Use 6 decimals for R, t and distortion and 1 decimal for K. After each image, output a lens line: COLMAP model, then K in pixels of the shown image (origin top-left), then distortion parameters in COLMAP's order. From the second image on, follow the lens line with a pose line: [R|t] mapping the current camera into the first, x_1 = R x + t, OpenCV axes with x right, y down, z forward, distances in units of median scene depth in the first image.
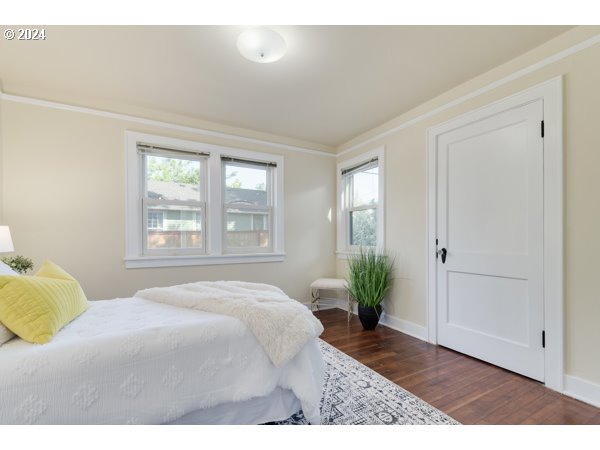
lens RADIAL K [[265.9, 0, 300.5], [0, 265.9, 235.7], [0, 0, 1]] dist [0.000508, 0.000049]
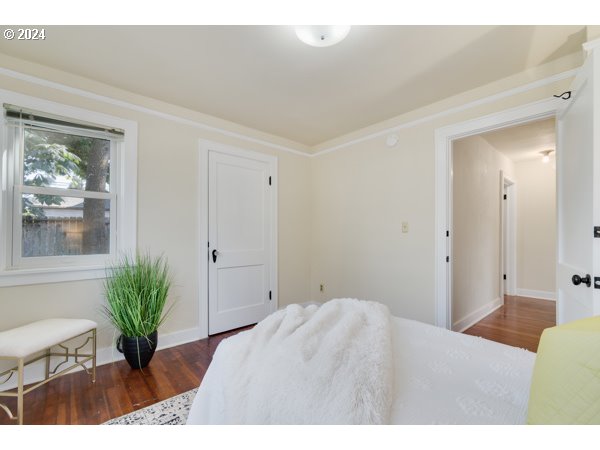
lens RADIAL K [[265.9, 0, 300.5], [0, 265.9, 235.7], [0, 0, 1]] dist [0.000508, 0.000049]
pose [[-0.214991, -0.004920, 0.976604, -0.652654], [-0.000503, 0.999988, 0.004927, -0.018349], [-0.976616, 0.000569, -0.214991, 0.856904]]
